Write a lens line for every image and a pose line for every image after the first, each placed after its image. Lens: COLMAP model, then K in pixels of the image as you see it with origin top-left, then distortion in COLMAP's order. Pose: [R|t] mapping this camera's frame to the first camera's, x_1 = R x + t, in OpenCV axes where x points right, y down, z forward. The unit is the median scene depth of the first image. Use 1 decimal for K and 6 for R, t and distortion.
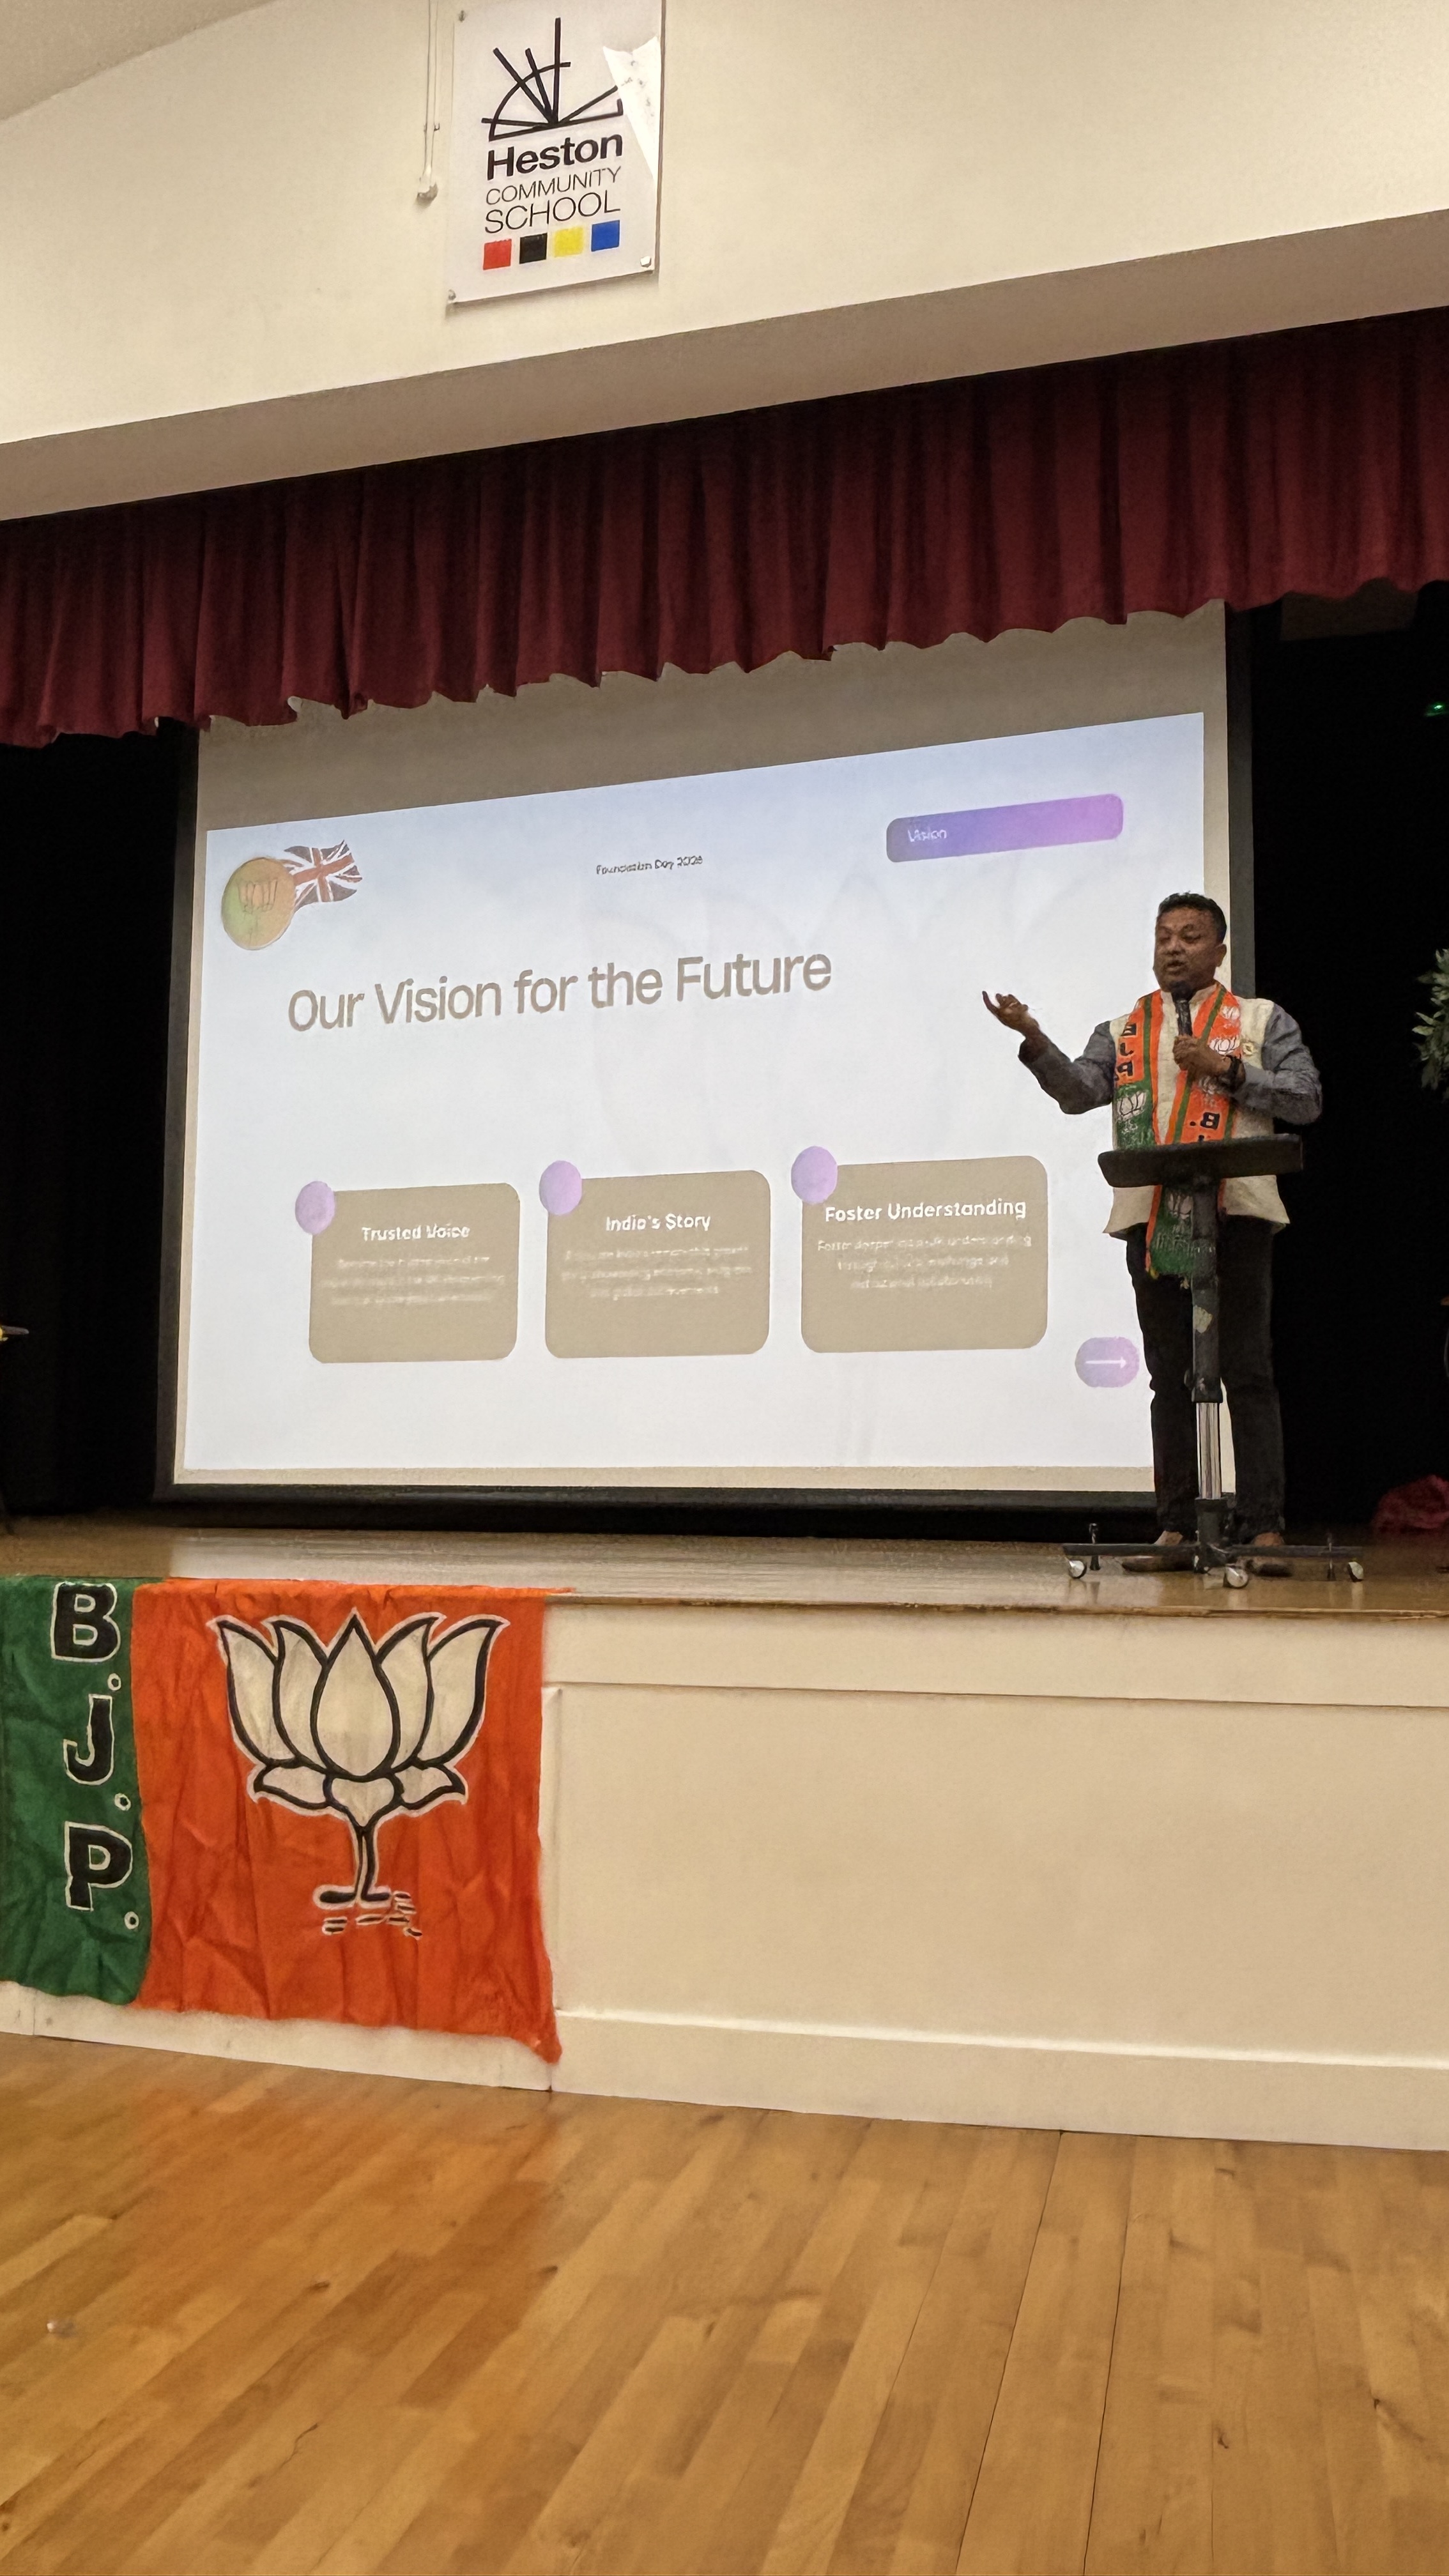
lens RADIAL K [[1917.5, 0, 730.5], [0, 1917.5, 1278.1], [0, 0, 1]] dist [0.021289, -0.025977]
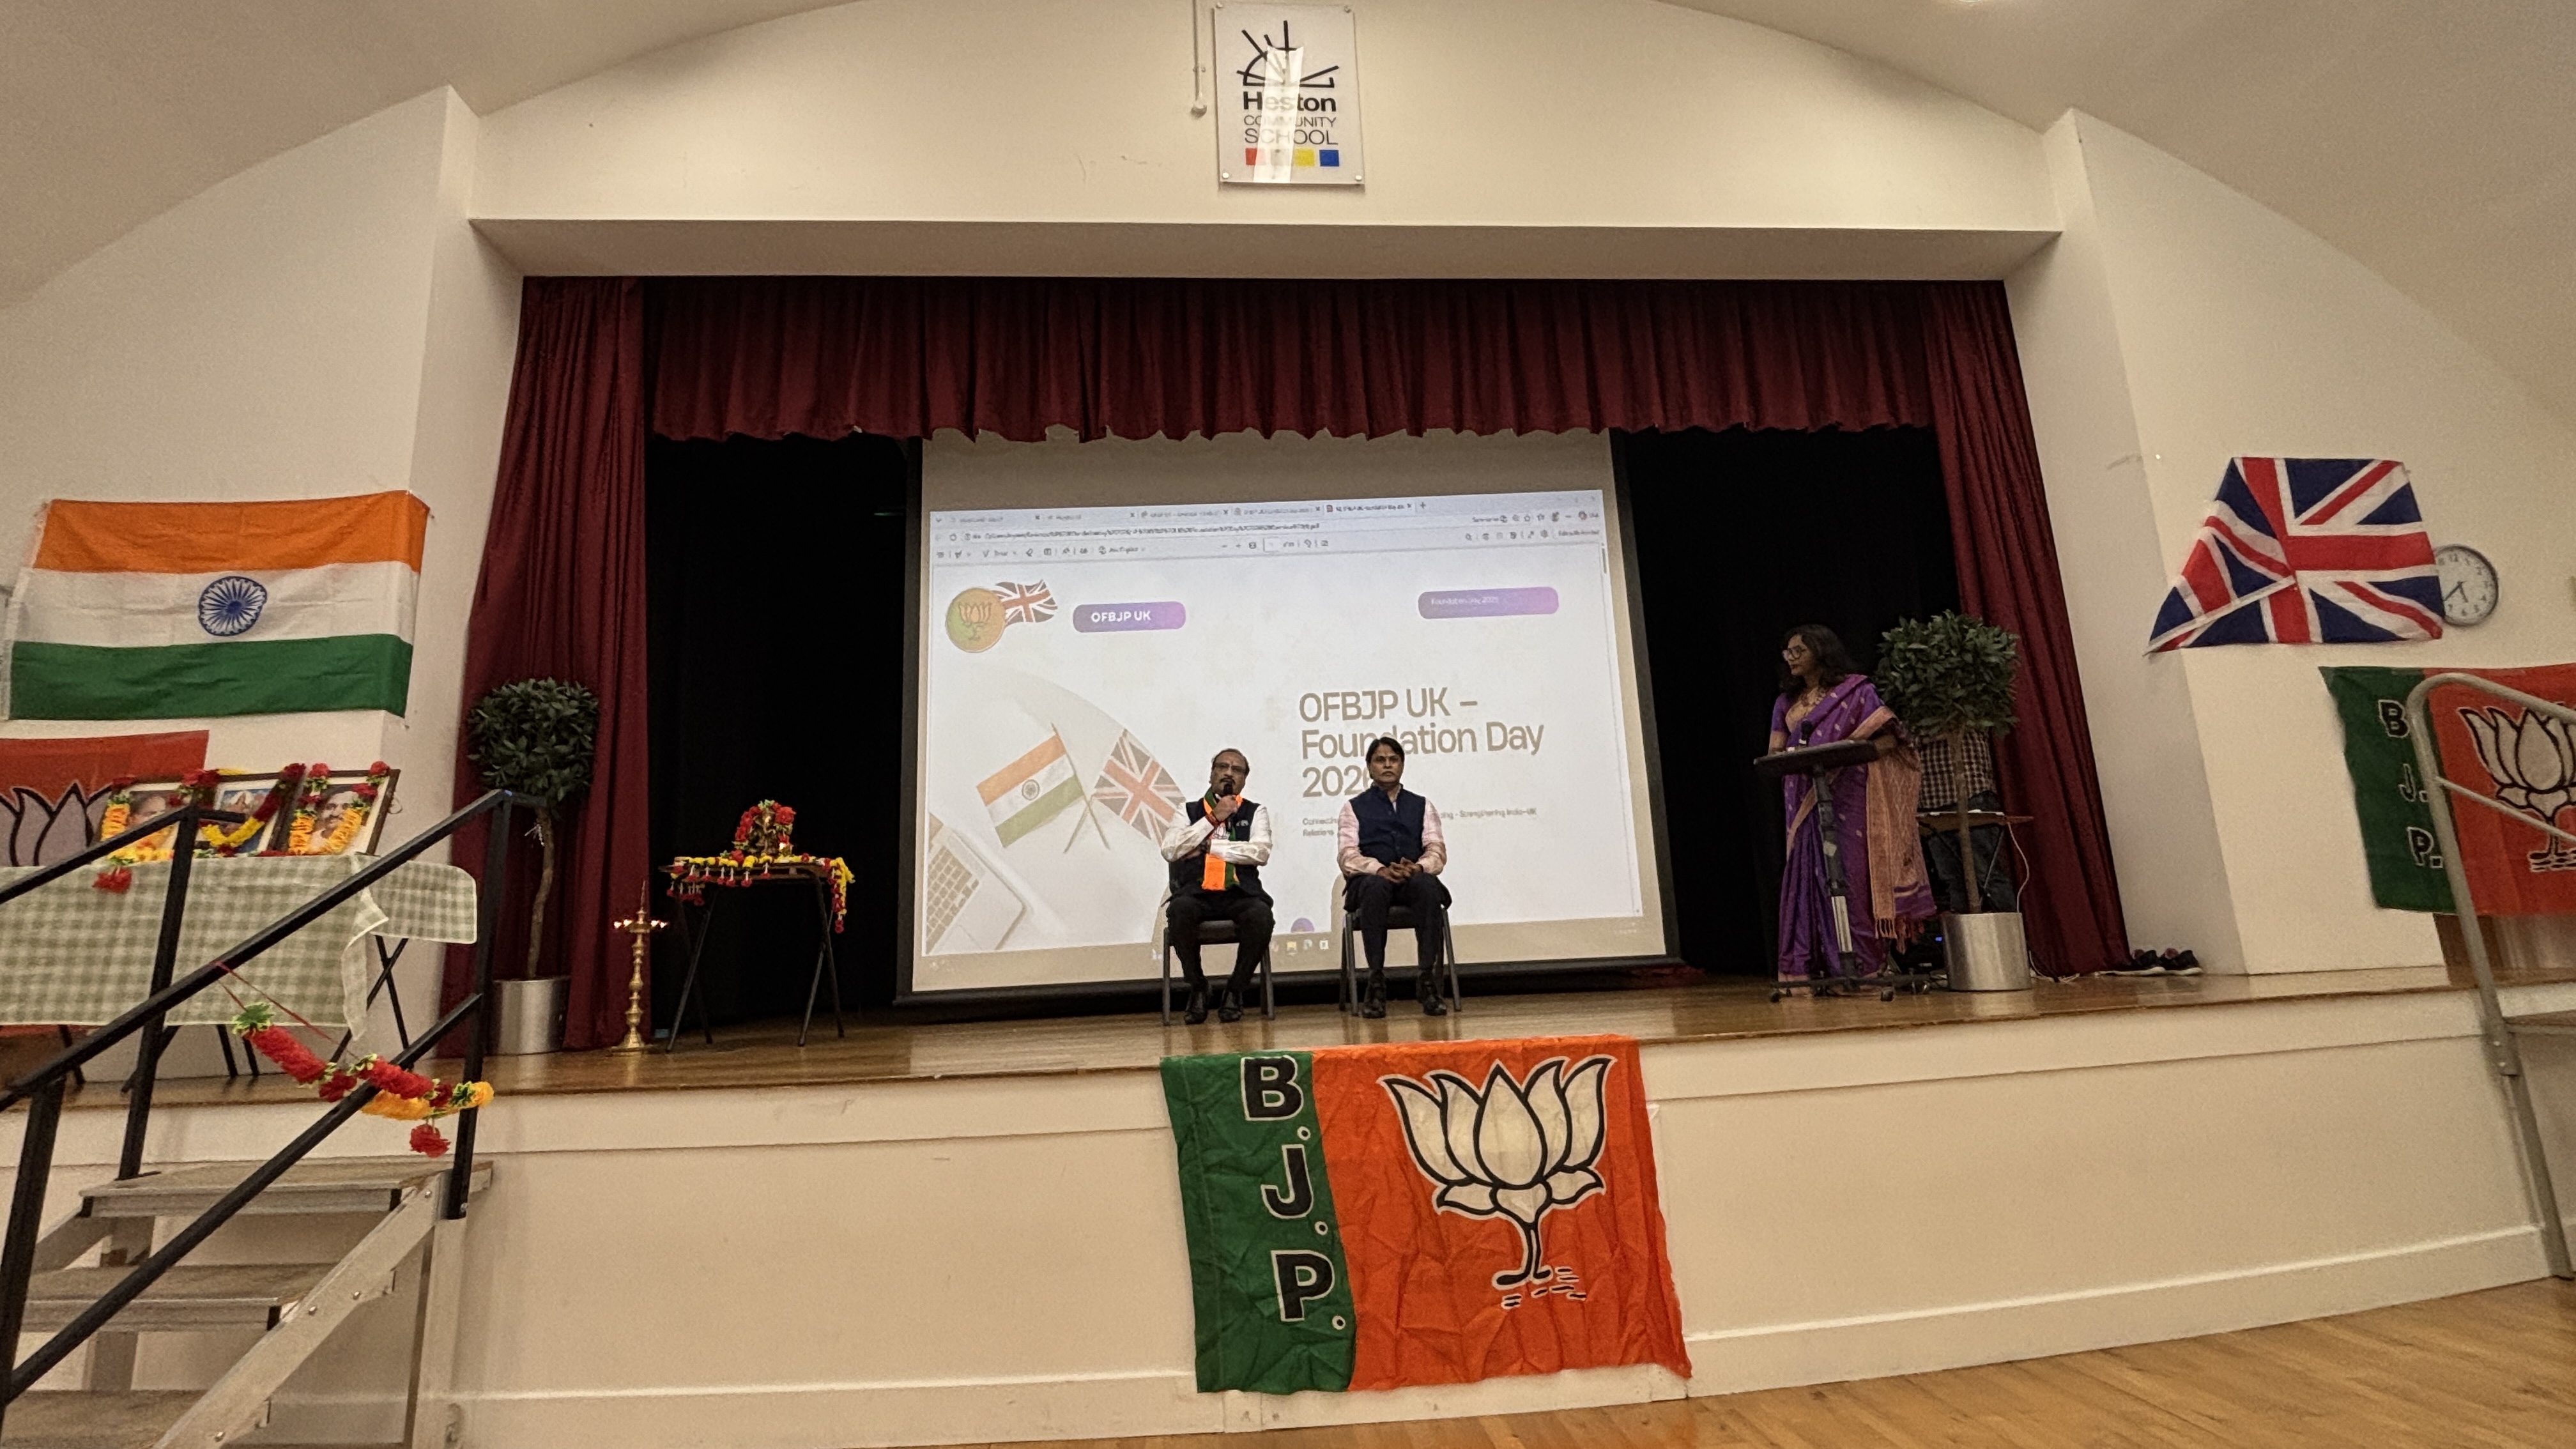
lens RADIAL K [[1196.8, 0, 1273.4], [0, 1196.8, 715.5], [0, 0, 1]] dist [0.011743, -0.007475]
pose [[0.931484, 0.022404, 0.363092, -0.647086], [0.016015, 0.994609, -0.102455, 0.011636], [-0.363430, 0.101250, 0.926103, 0.229738]]
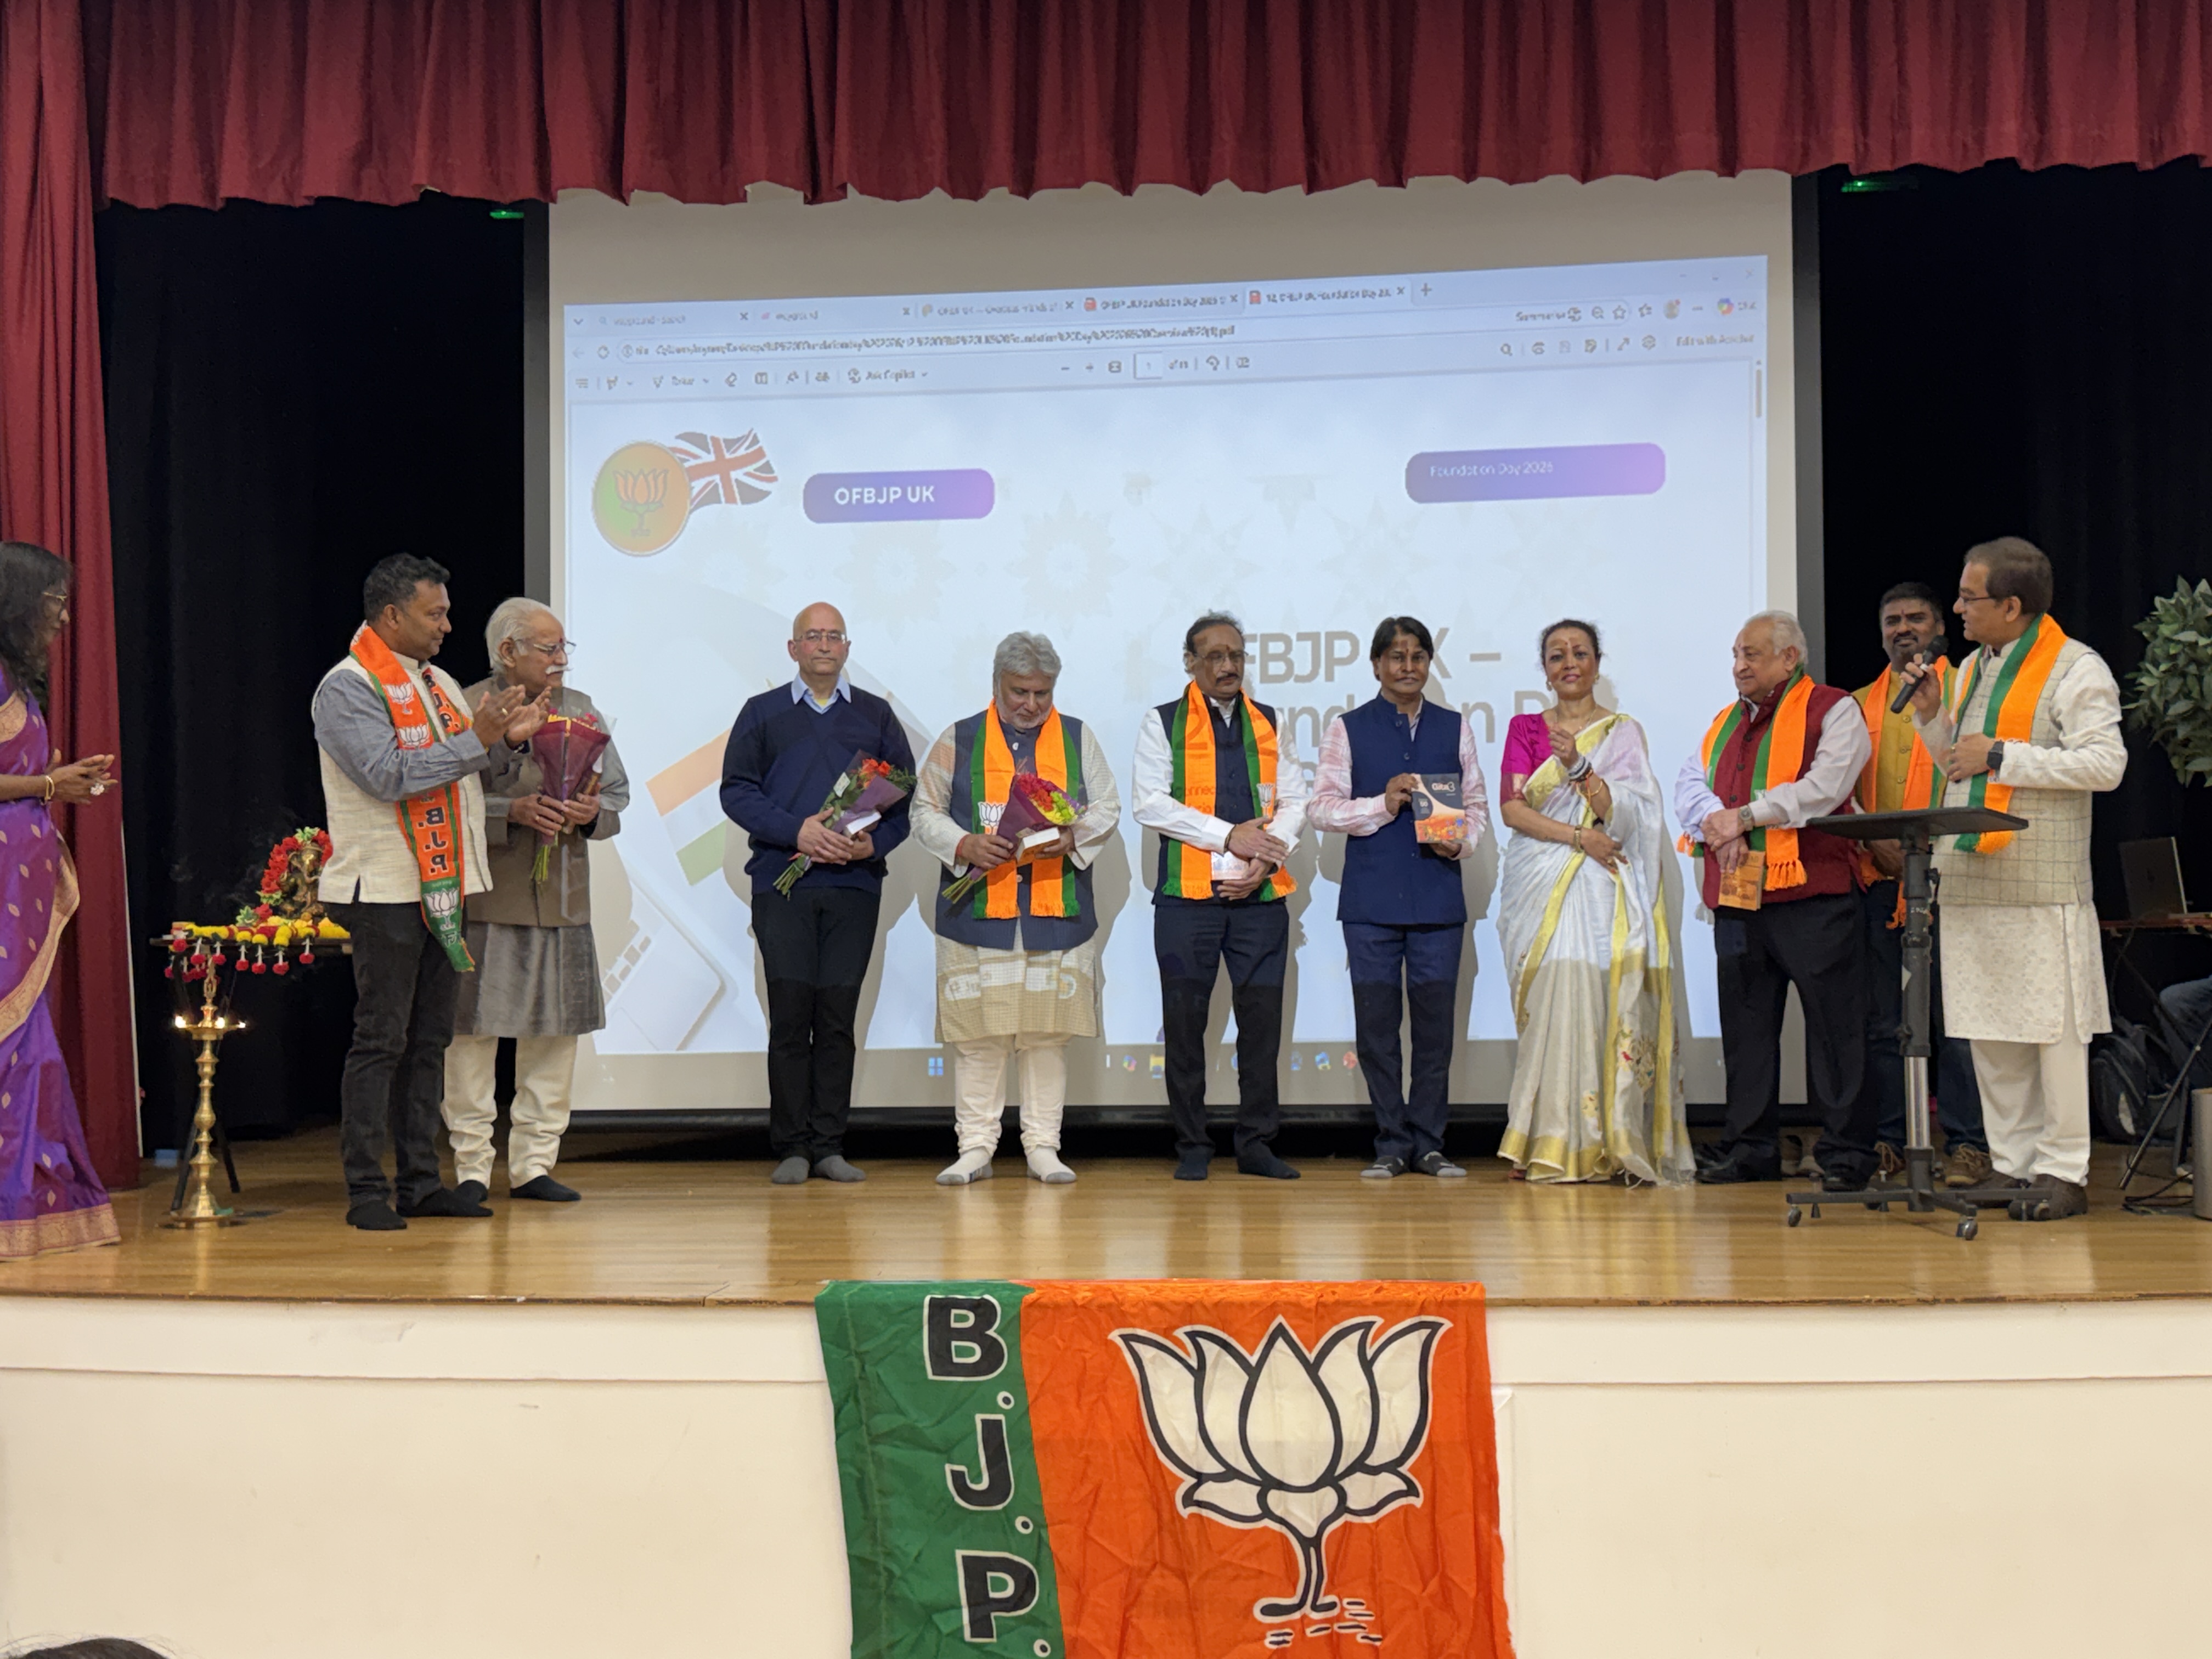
lens RADIAL K [[2573.2, 0, 1091.5], [0, 2573.2, 832.3], [0, 0, 1]] dist [0.089532, 0.000000]
pose [[0.970708, -0.007574, 0.240145, -0.589812], [-0.008207, 0.997874, 0.064649, -0.154721], [-0.240124, -0.064726, 0.968582, -0.232793]]
